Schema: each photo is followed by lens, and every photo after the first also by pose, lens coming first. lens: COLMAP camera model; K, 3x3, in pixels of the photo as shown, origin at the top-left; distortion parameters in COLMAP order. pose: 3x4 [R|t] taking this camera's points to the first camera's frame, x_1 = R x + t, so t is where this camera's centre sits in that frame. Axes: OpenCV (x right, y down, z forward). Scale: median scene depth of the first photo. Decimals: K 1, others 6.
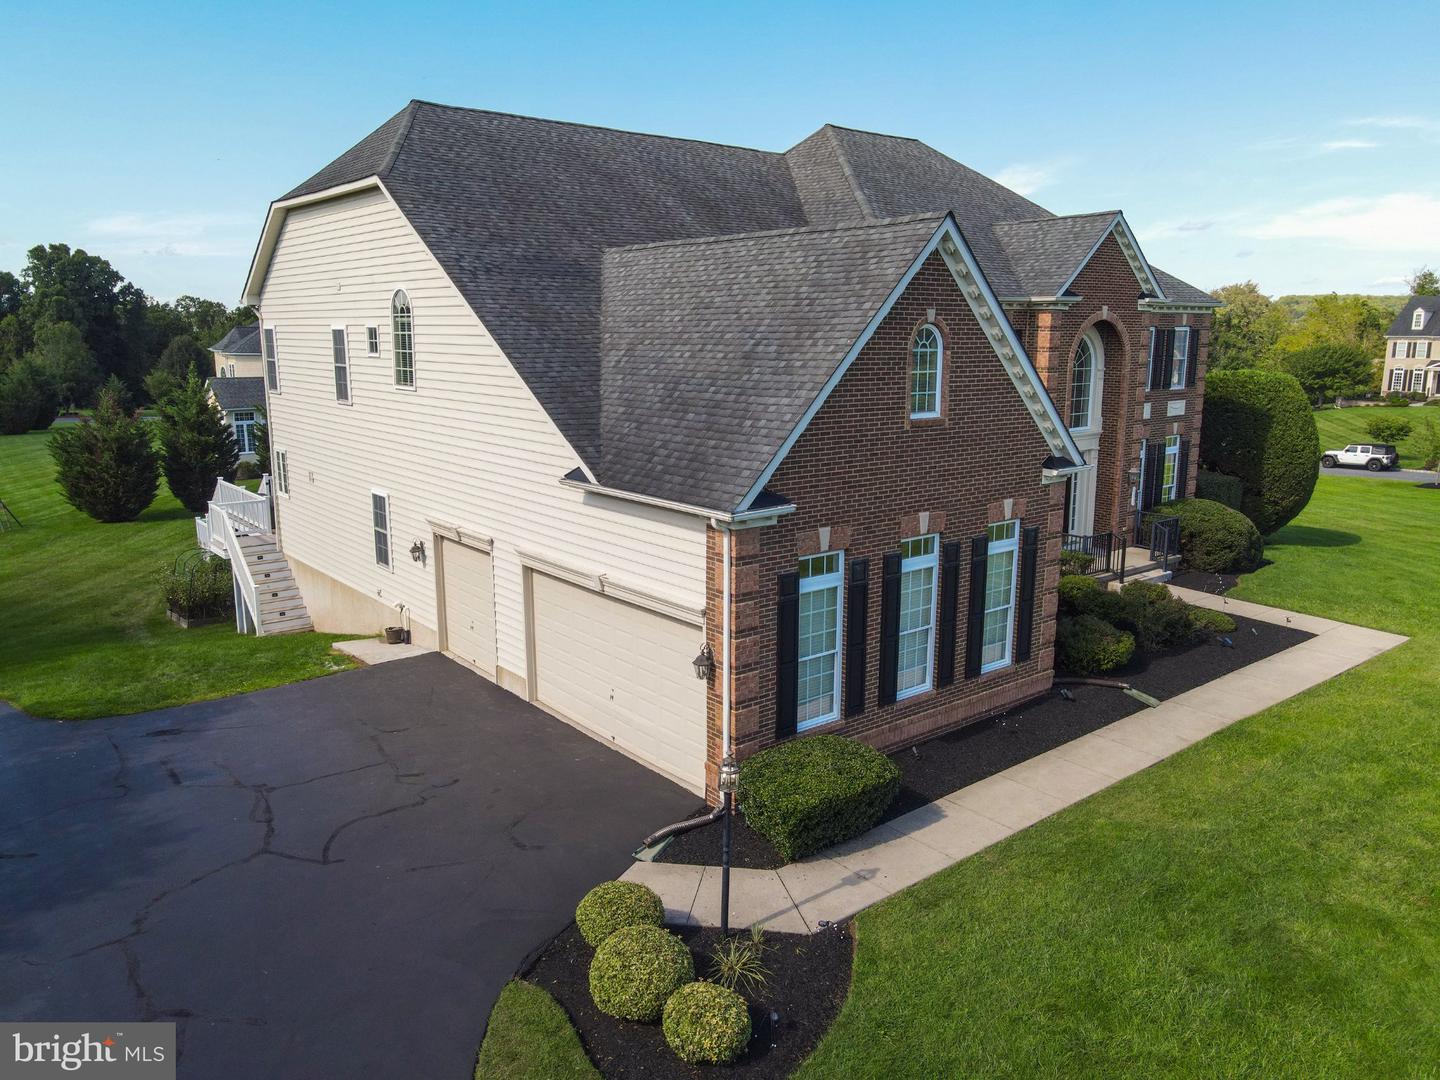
lens RADIAL K [[1057.1, 0, 720.0], [0, 1057.1, 540.0], [0, 0, 1]] dist [-0.020415, 0.070479]
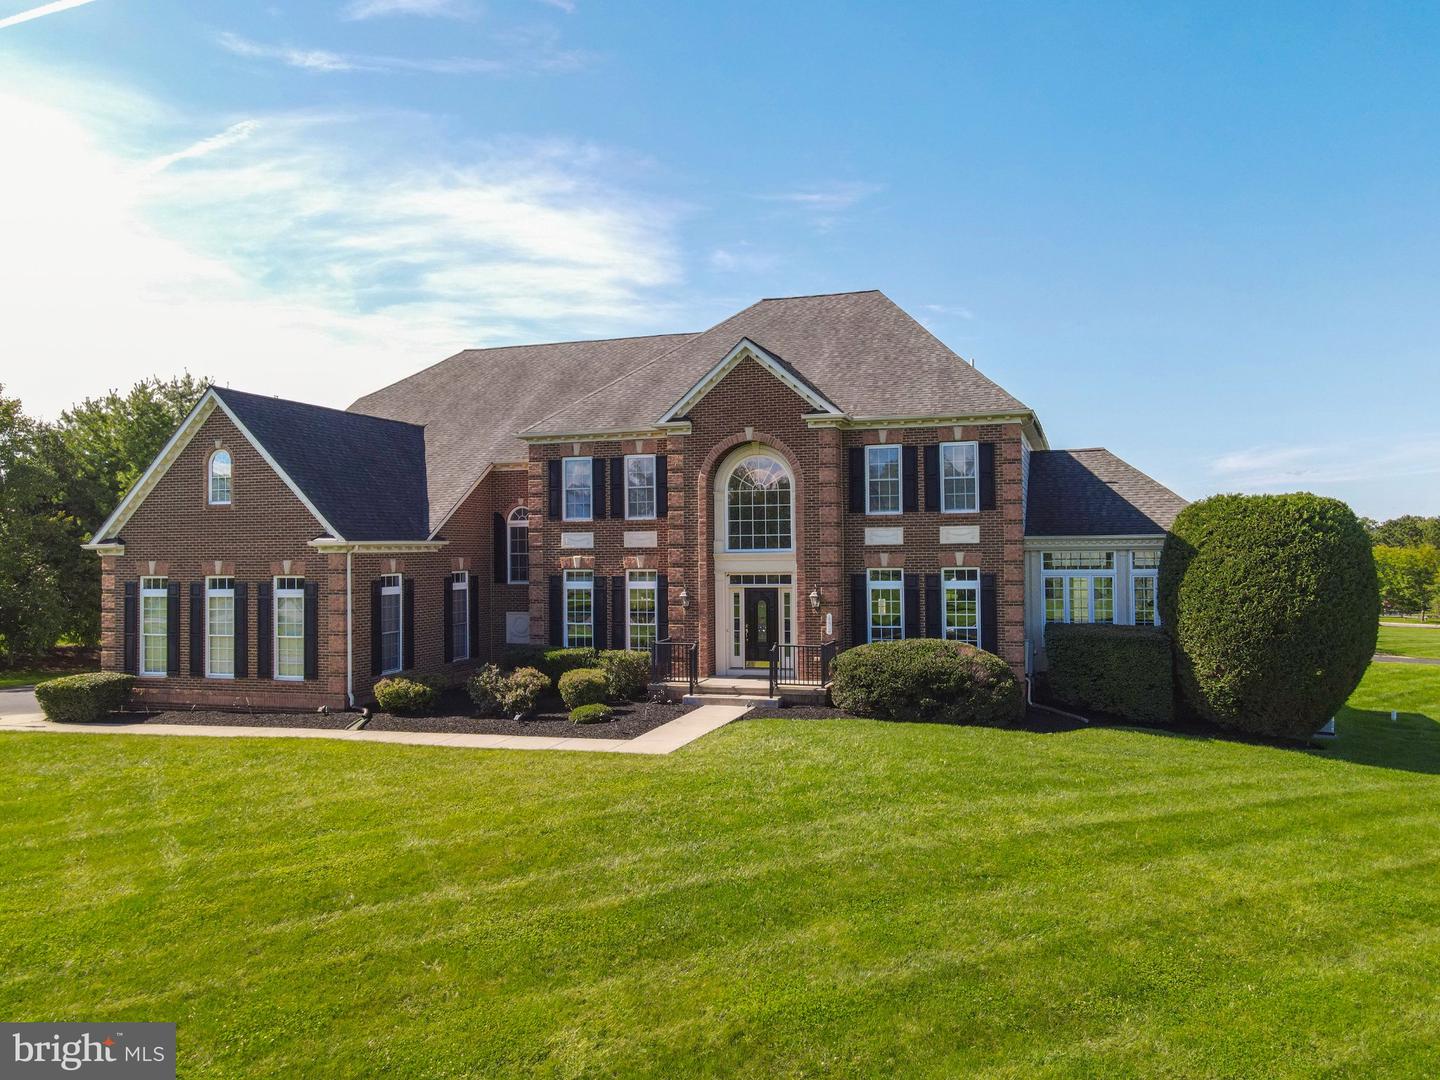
lens RADIAL K [[1057.1, 0, 720.0], [0, 1057.1, 540.0], [0, 0, 1]] dist [-0.020415, 0.070479]
pose [[0.561502, -0.009725, -0.827418, 1.150703], [-0.150819, 0.981979, -0.113890, 0.006282], [0.813615, 0.188739, 0.549916, 0.417619]]
